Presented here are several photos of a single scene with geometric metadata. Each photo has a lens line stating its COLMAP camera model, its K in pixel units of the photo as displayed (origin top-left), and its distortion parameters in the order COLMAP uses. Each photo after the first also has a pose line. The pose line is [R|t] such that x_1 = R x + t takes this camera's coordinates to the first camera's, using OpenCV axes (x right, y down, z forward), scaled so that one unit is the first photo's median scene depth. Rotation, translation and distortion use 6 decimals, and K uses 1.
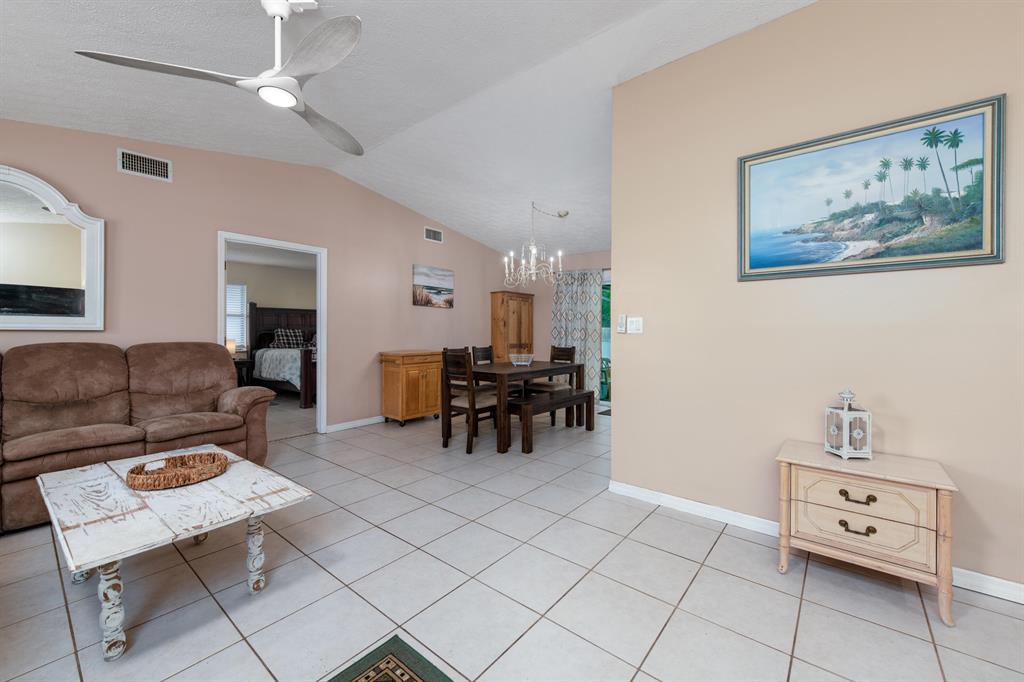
lens RADIAL K [[410.4, 0, 512.2], [0, 410.4, 333.0], [0, 0, 1]] dist [0.001116, 0.000083]
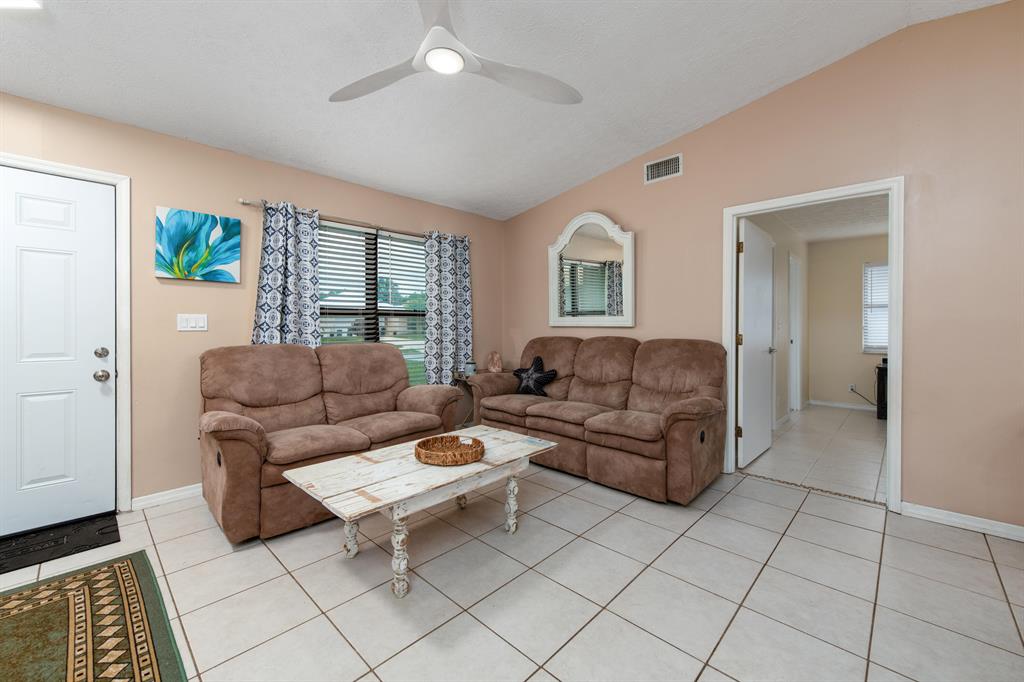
lens RADIAL K [[407.5, 0, 526.5], [0, 407.5, 327.0], [0, 0, 1]] dist [0.021434, 0.000055]
pose [[-0.059940, -0.000901, -0.998202, 0.107213], [-0.002680, 0.999996, -0.000742, -0.002425], [0.998198, 0.002631, -0.059942, 0.439053]]
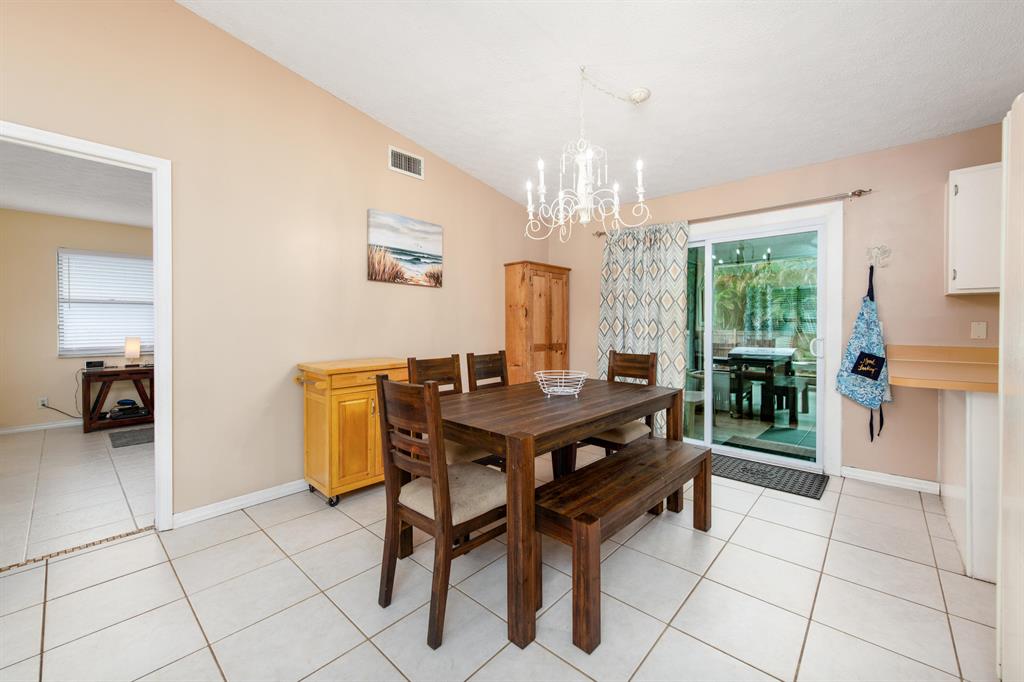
lens RADIAL K [[410.4, 0, 512.2], [0, 410.4, 333.0], [0, 0, 1]] dist [0.001116, 0.000083]
pose [[0.998619, -0.001758, -0.052499, -0.008132], [0.002728, 0.999827, 0.018404, -0.003741], [0.052458, -0.018522, 0.998451, 0.428586]]
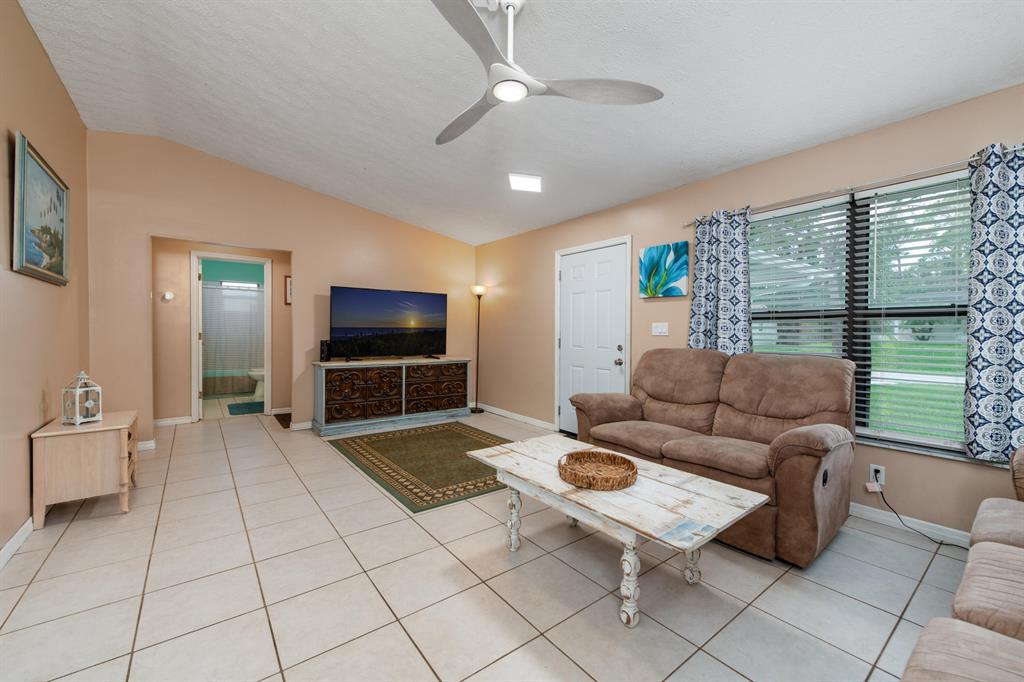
lens RADIAL K [[410.4, 0, 512.2], [0, 410.4, 333.0], [0, 0, 1]] dist [0.001116, 0.000083]
pose [[-0.974583, -0.011538, 0.223731, -0.286366], [-0.010468, 0.999927, 0.005965, -0.002541], [-0.223784, 0.003471, -0.974633, 0.700340]]
